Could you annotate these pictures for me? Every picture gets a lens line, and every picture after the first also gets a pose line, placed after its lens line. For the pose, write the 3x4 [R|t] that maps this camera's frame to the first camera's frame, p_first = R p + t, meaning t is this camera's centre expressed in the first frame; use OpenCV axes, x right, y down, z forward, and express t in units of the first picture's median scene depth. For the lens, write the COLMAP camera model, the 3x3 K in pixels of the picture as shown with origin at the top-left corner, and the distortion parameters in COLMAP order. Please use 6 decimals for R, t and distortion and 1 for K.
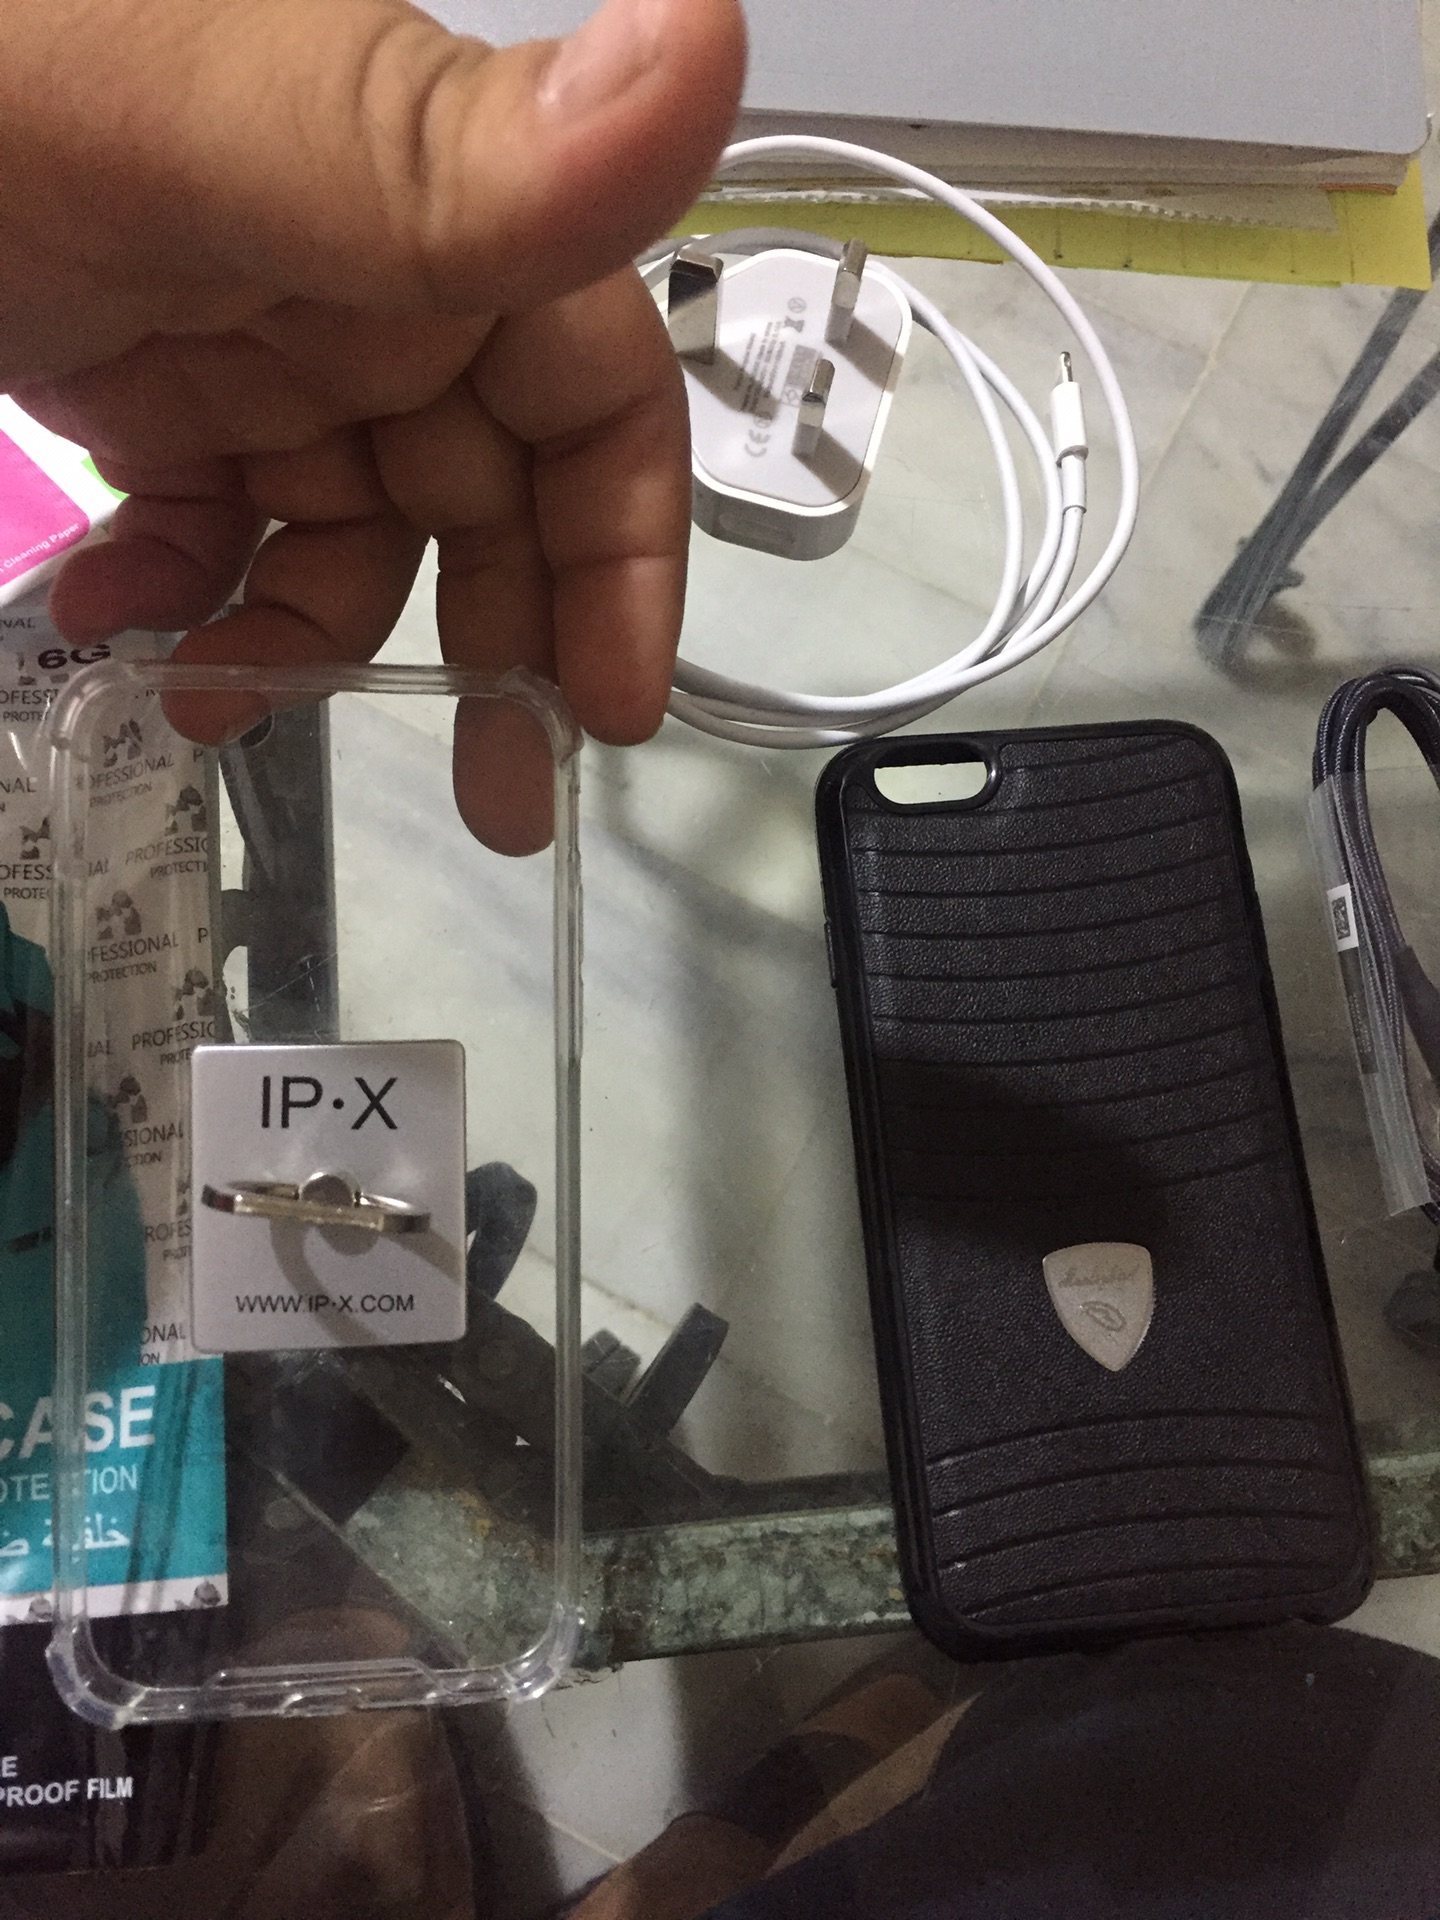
lens RADIAL K [[1640.9, 0, 725.1], [0, 1640.9, 962.1], [0, 0, 1]] dist [0.061403, -0.061791]
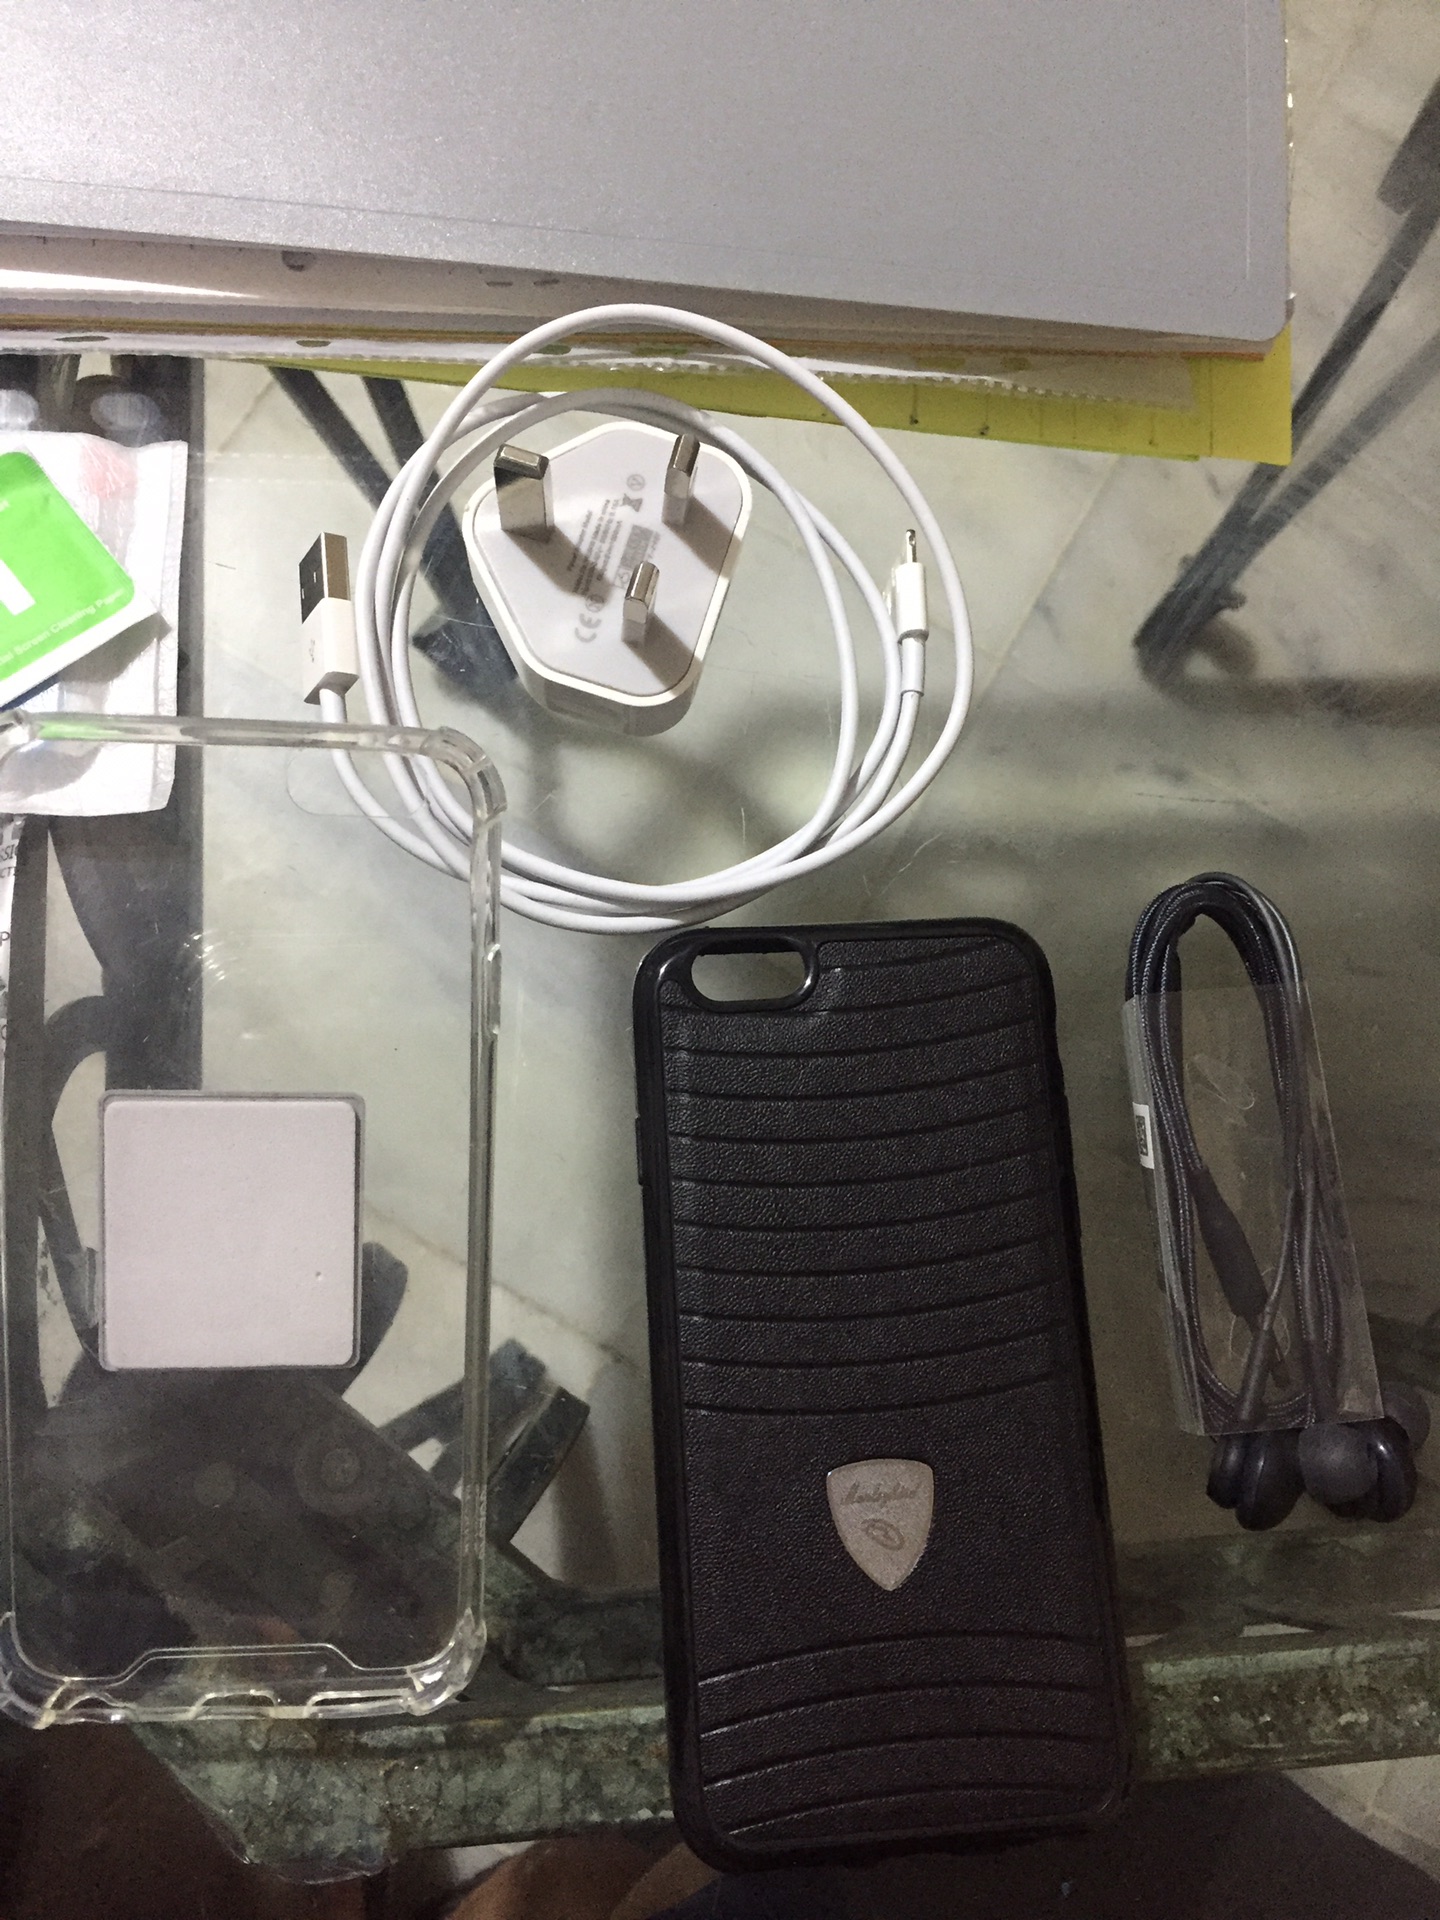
lens RADIAL K [[1640.9, 0, 727.4], [0, 1640.9, 954.8], [0, 0, 1]] dist [0.061403, -0.061791]
pose [[0.999326, 0.034174, 0.013386, 0.096868], [-0.034773, 0.998270, 0.047402, -0.167647], [-0.011743, -0.047836, 0.998786, 0.000463]]
